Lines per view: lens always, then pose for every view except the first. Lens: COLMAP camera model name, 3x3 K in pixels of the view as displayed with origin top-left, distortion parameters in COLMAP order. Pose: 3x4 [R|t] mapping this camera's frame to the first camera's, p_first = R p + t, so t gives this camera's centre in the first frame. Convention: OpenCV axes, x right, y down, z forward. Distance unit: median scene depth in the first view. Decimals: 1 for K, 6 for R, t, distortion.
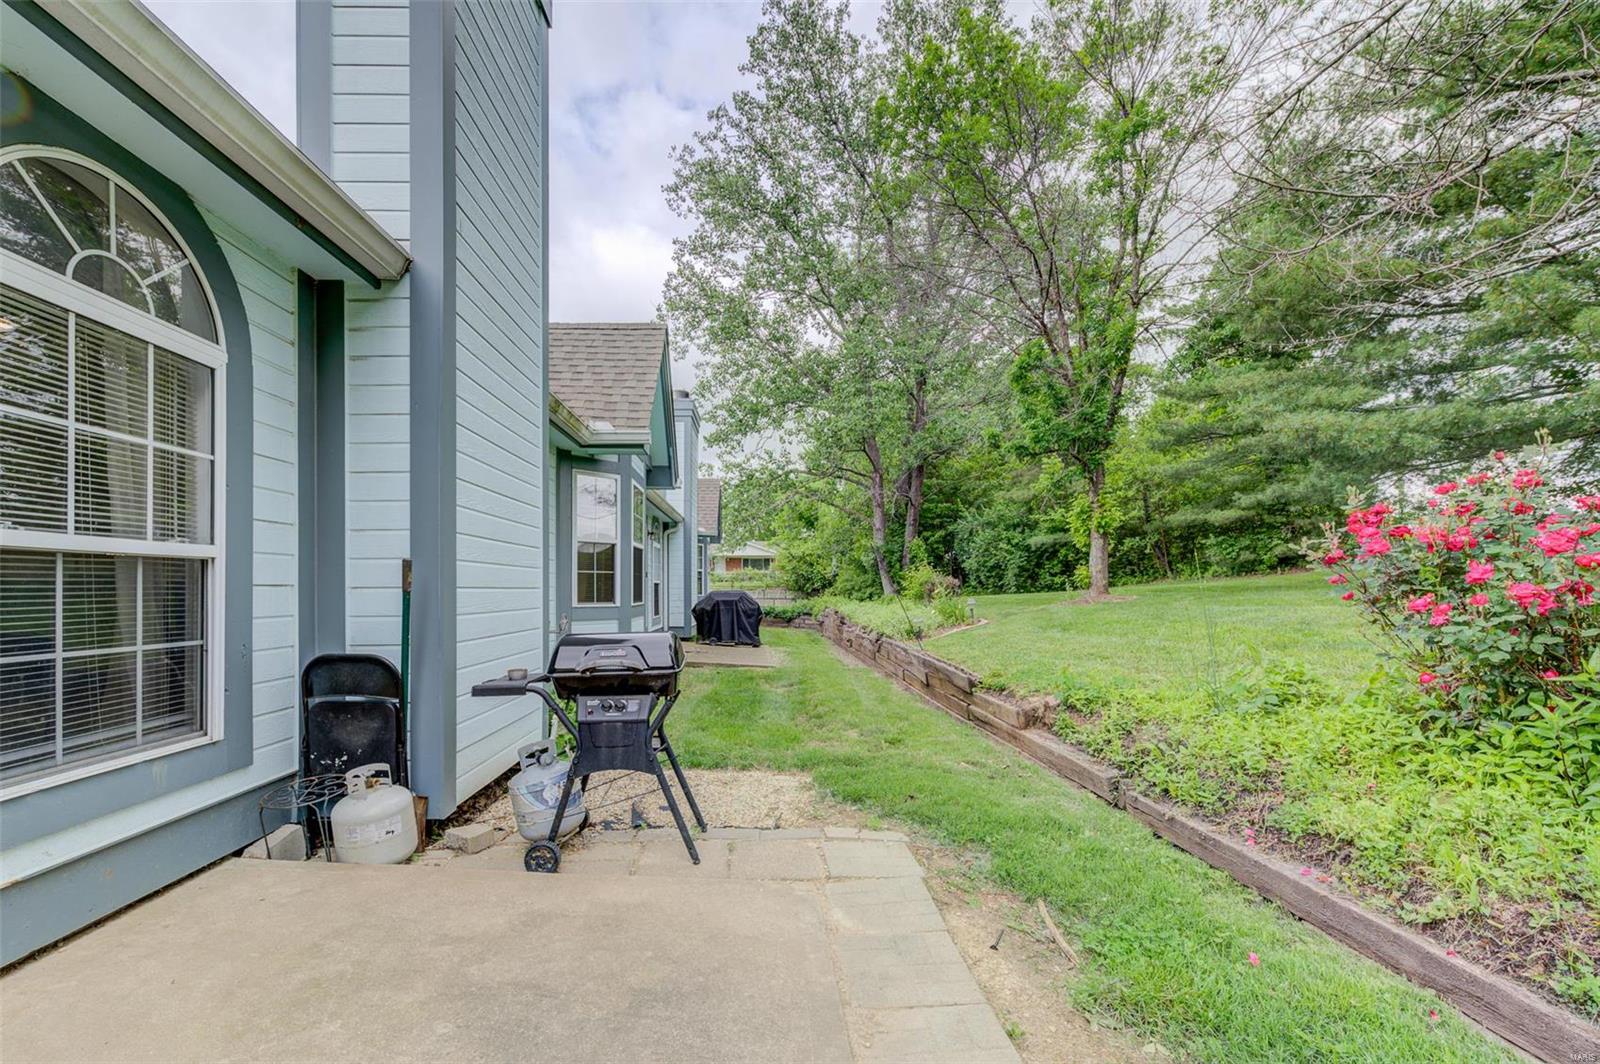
lens RADIAL K [[657.6, 0, 794.6], [0, 657.6, 591.2], [0, 0, 1]] dist [0.000810, 0.000057]
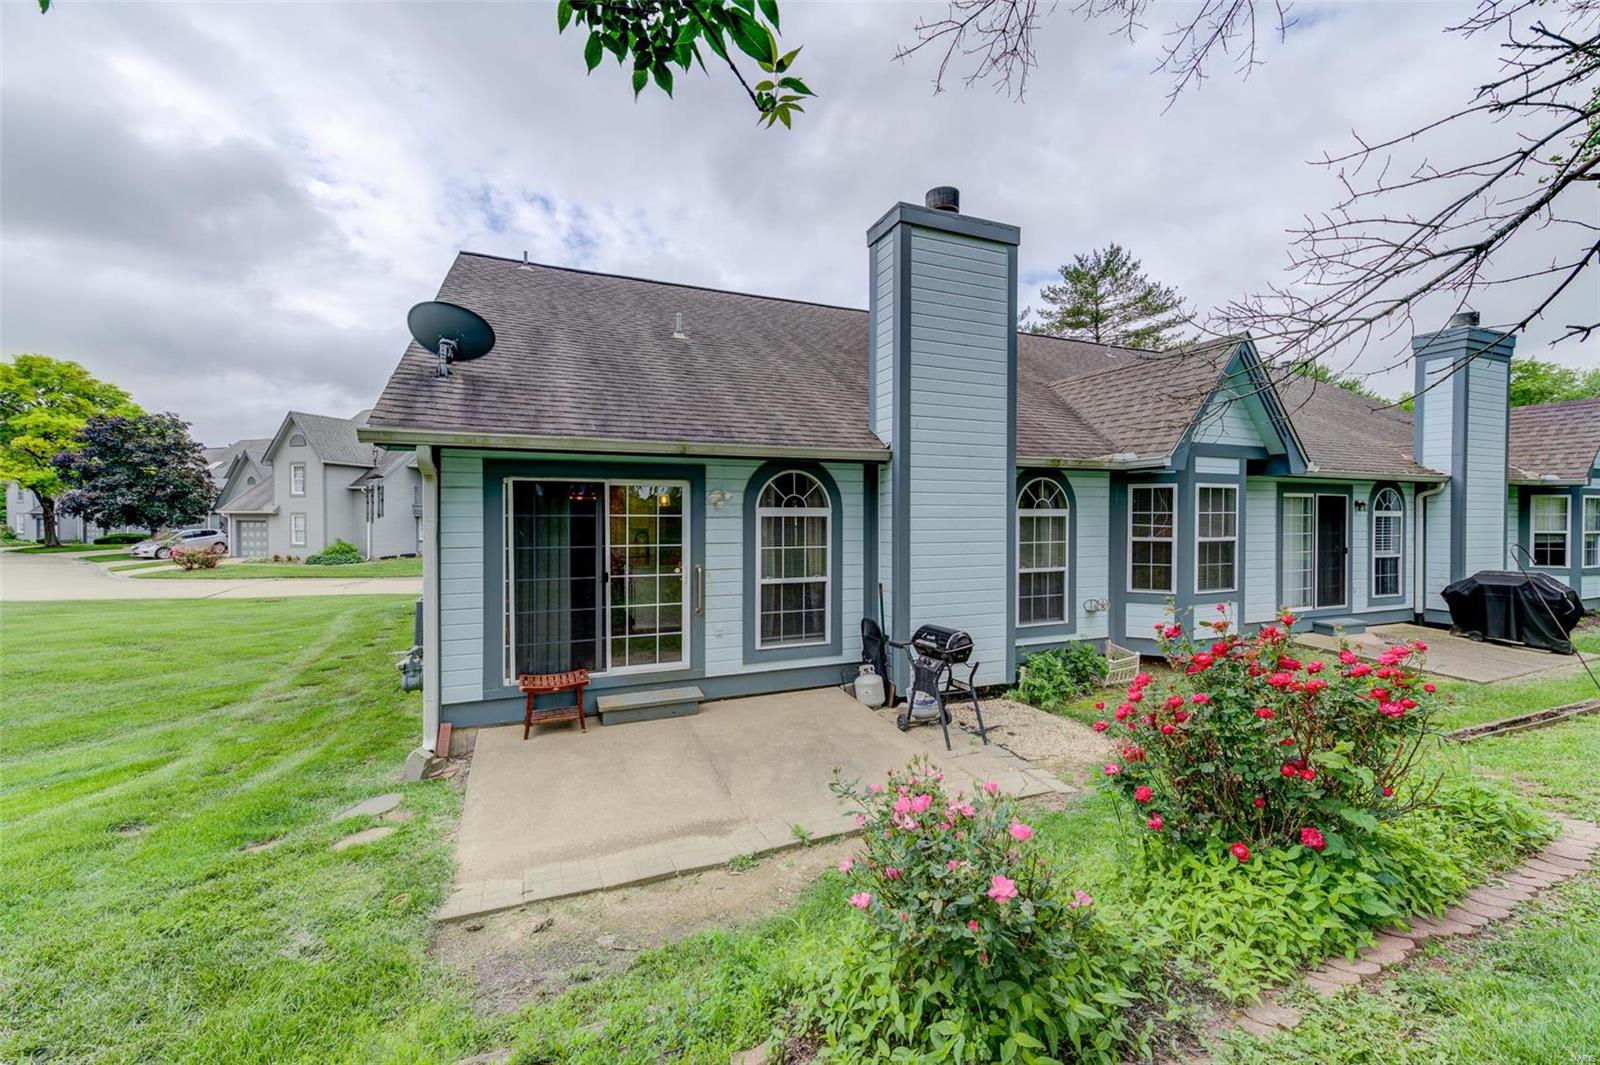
lens RADIAL K [[638.6, 0, 800.0], [0, 638.6, 532.5], [0, 0, 1]] dist [0.000516, 0.000048]
pose [[0.337517, 0.014305, -0.941211, 1.510473], [-0.001568, 0.999892, 0.014634, -0.265503], [0.941318, -0.003463, 0.337503, -0.055711]]
